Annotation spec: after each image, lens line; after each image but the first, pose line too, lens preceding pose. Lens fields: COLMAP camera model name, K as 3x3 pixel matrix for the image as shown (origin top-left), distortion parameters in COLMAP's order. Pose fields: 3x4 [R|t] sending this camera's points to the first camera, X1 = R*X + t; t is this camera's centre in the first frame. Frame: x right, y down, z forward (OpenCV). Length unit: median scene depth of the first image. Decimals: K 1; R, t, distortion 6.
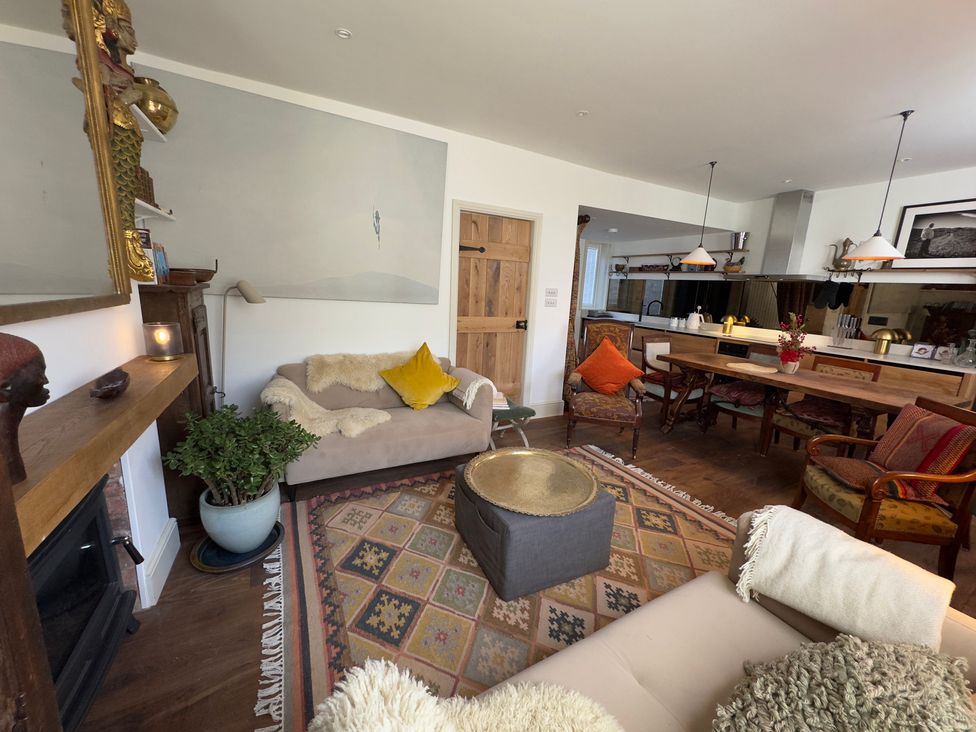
lens RADIAL K [[389.0, 0, 485.7], [0, 389.0, 363.3], [0, 0, 1]] dist [-0.008461, 0.000624]
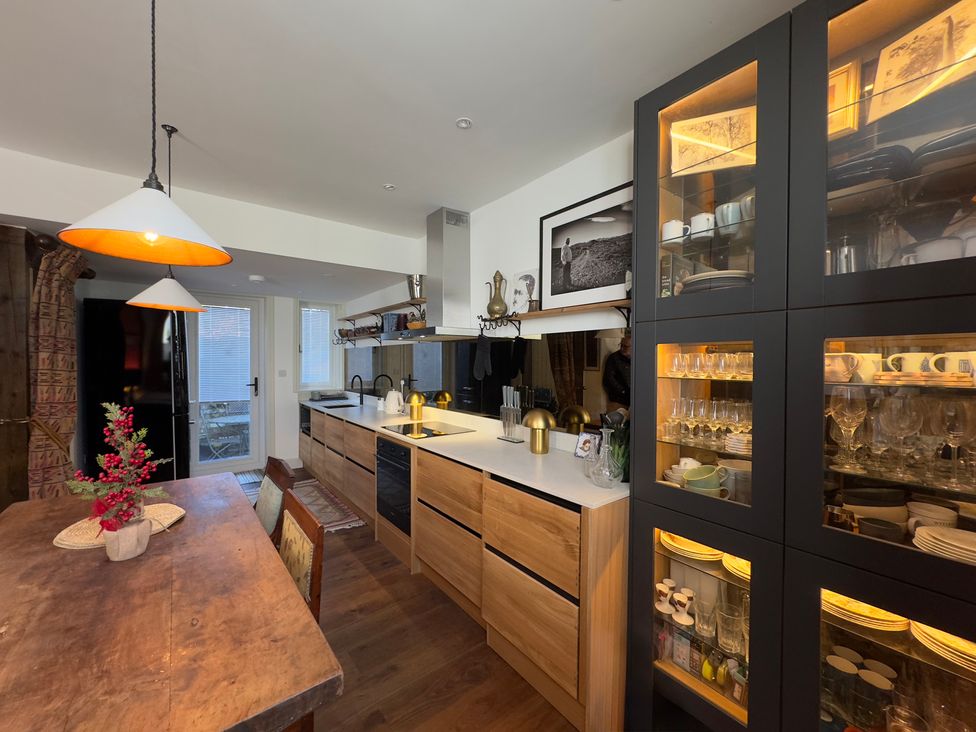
lens RADIAL K [[389.0, 0, 492.9], [0, 389.0, 367.0], [0, 0, 1]] dist [-0.008461, 0.000624]
pose [[0.980268, -0.043343, 0.192863, 0.754478], [0.077224, 0.982102, -0.171791, -0.049447], [-0.181966, 0.183295, 0.966070, 0.374563]]
